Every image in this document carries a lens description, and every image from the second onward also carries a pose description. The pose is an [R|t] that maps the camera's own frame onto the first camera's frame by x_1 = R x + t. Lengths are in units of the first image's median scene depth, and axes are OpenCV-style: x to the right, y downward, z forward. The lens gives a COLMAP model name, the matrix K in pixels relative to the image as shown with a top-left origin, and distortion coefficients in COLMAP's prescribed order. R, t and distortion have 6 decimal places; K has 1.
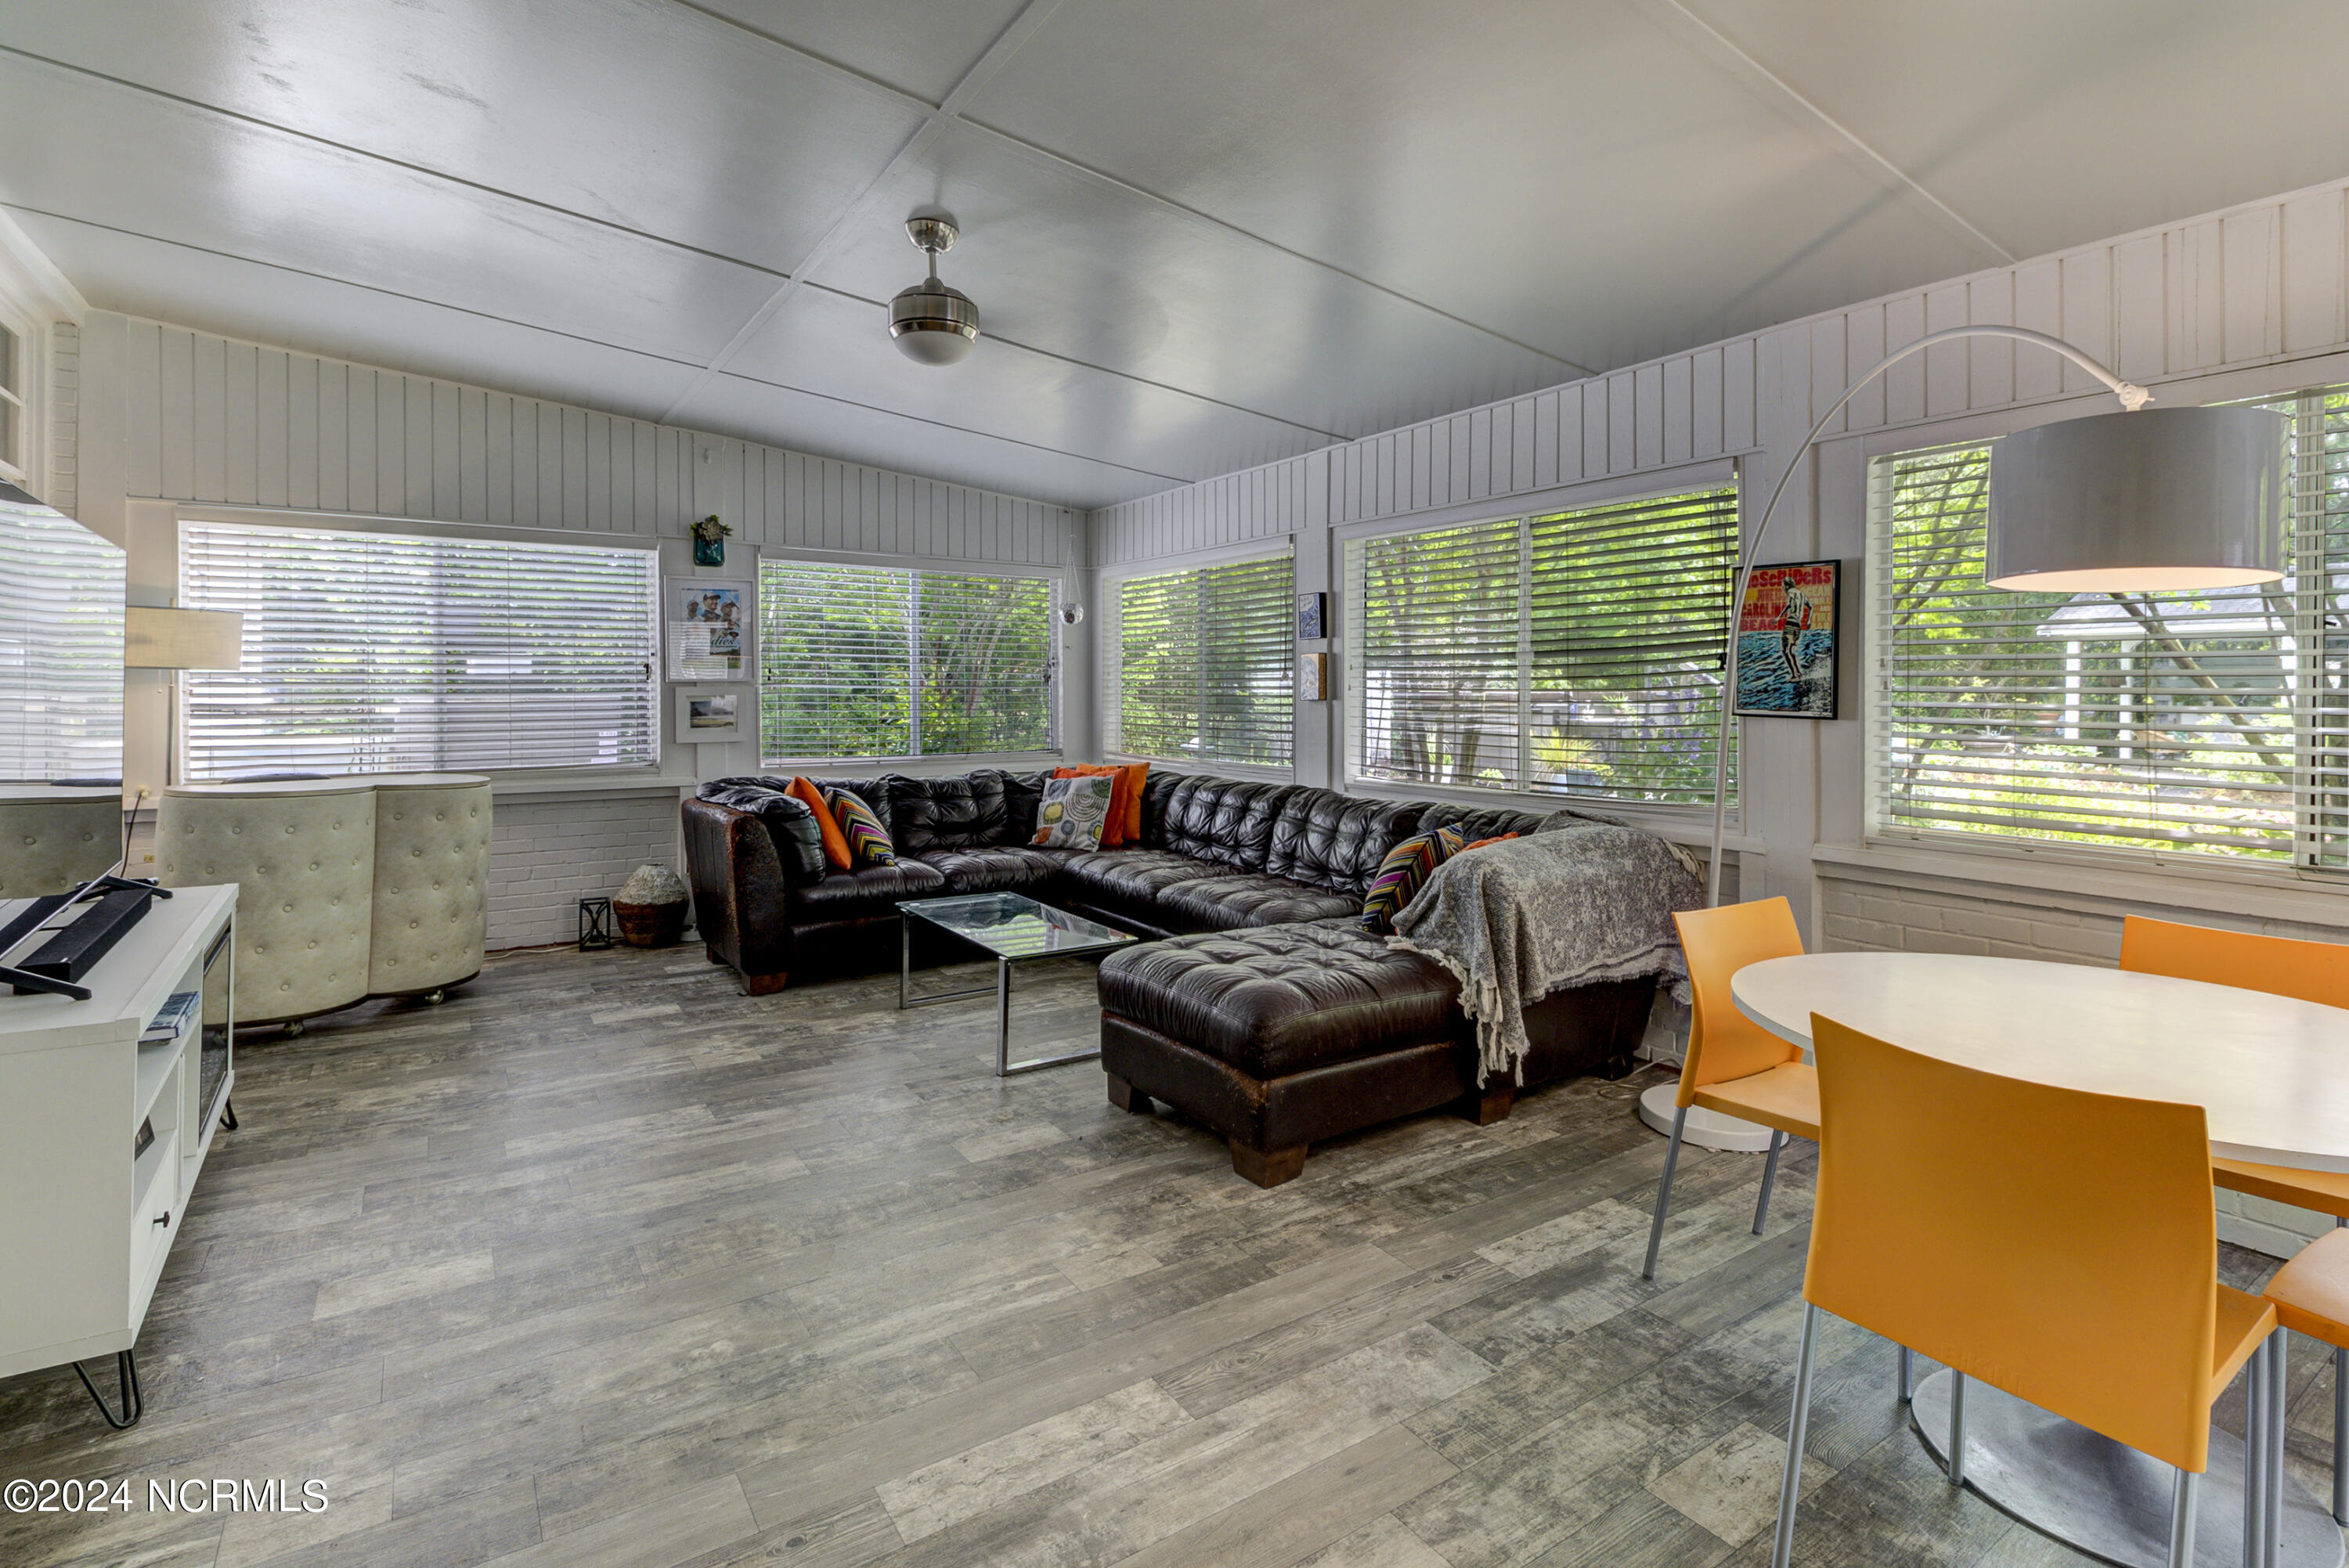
lens RADIAL K [[1149.4, 0, 1171.9], [0, 1149.4, 693.4], [0, 0, 1]] dist [0.002375, 0.000420]
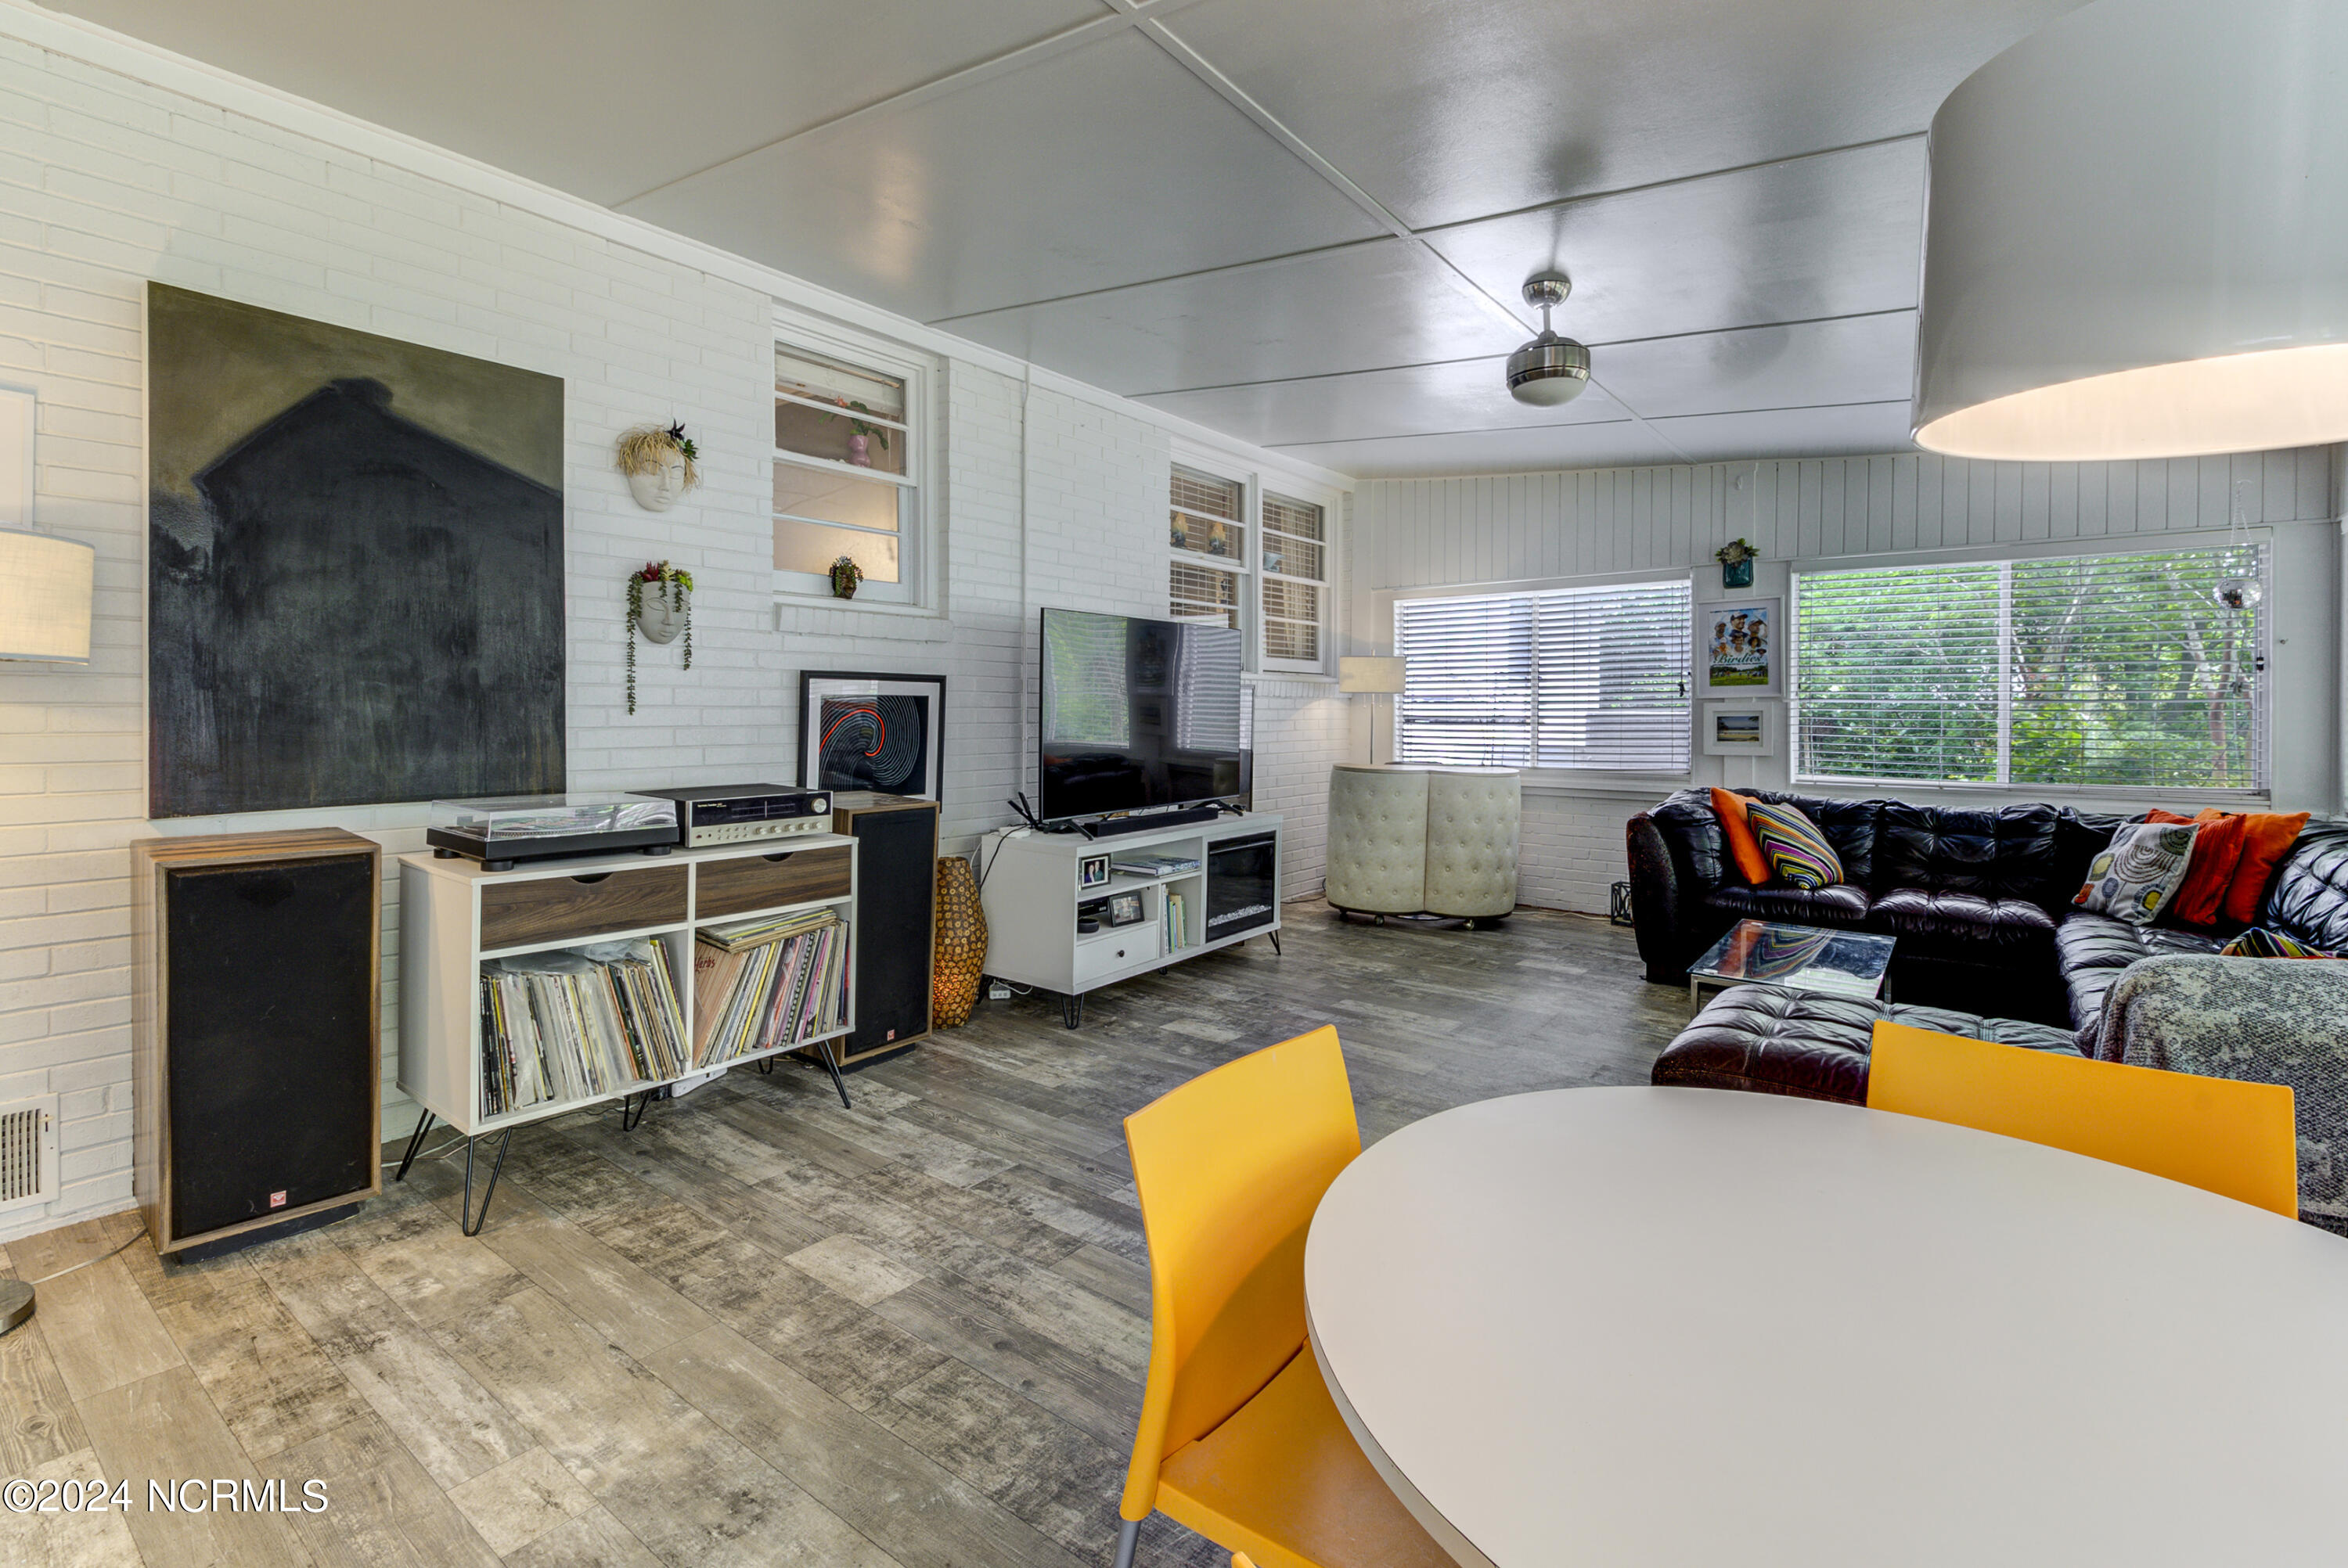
lens RADIAL K [[1071.7, 0, 1171.6], [0, 1071.7, 708.9], [0, 0, 1]] dist [0.002090, 0.000040]
pose [[0.311071, 0.004034, -0.950378, 0.390661], [-0.002178, 0.999991, 0.003531, -0.001387], [0.950384, 0.000972, 0.311077, 0.201521]]
